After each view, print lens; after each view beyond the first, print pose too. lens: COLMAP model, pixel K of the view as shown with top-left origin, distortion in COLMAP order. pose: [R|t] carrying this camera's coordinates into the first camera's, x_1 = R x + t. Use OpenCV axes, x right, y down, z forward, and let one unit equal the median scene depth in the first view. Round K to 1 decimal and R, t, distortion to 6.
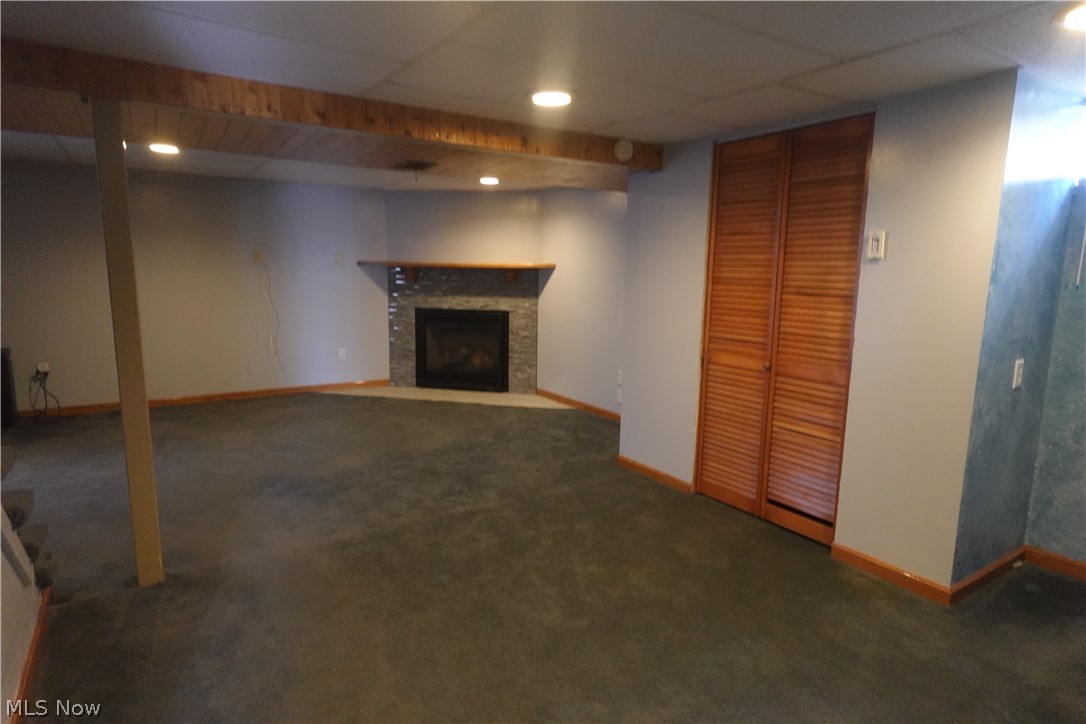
lens RADIAL K [[618.7, 0, 541.3], [0, 618.7, 360.7], [0, 0, 1]] dist [0.006200, 0.001379]
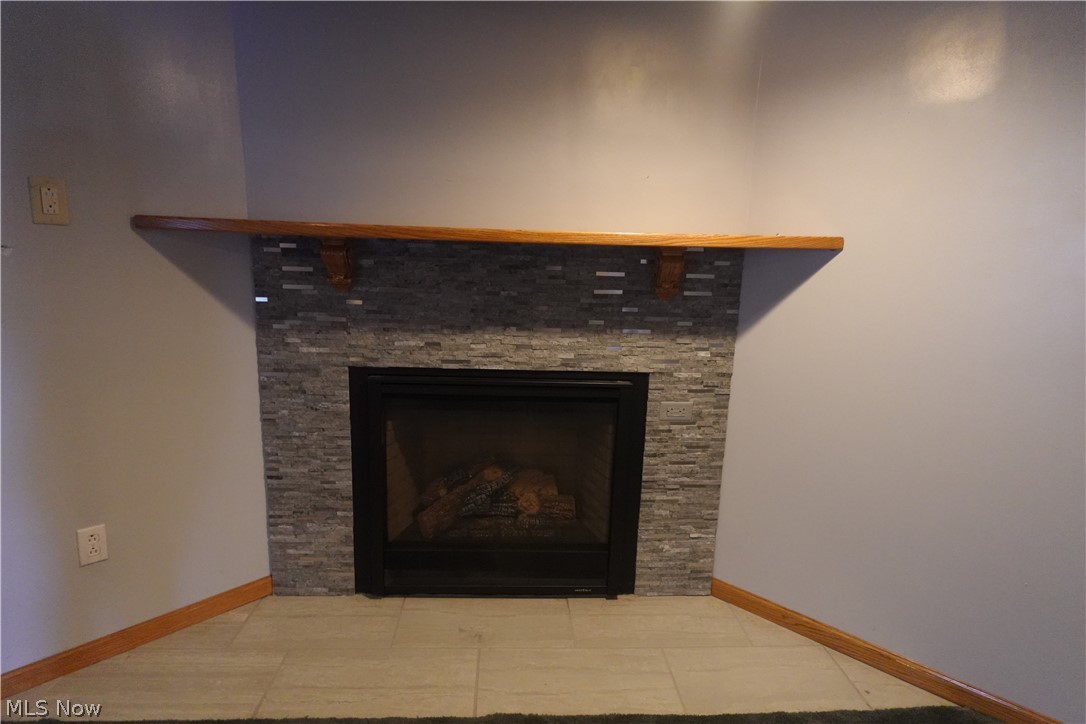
lens RADIAL K [[618.7, 0, 544.9], [0, 618.7, 364.1], [0, 0, 1]] dist [0.006200, 0.001379]
pose [[0.965235, -0.036935, 0.258759, -0.193265], [0.023214, 0.998168, 0.055881, -0.104777], [-0.260349, -0.047932, 0.964324, 0.677250]]
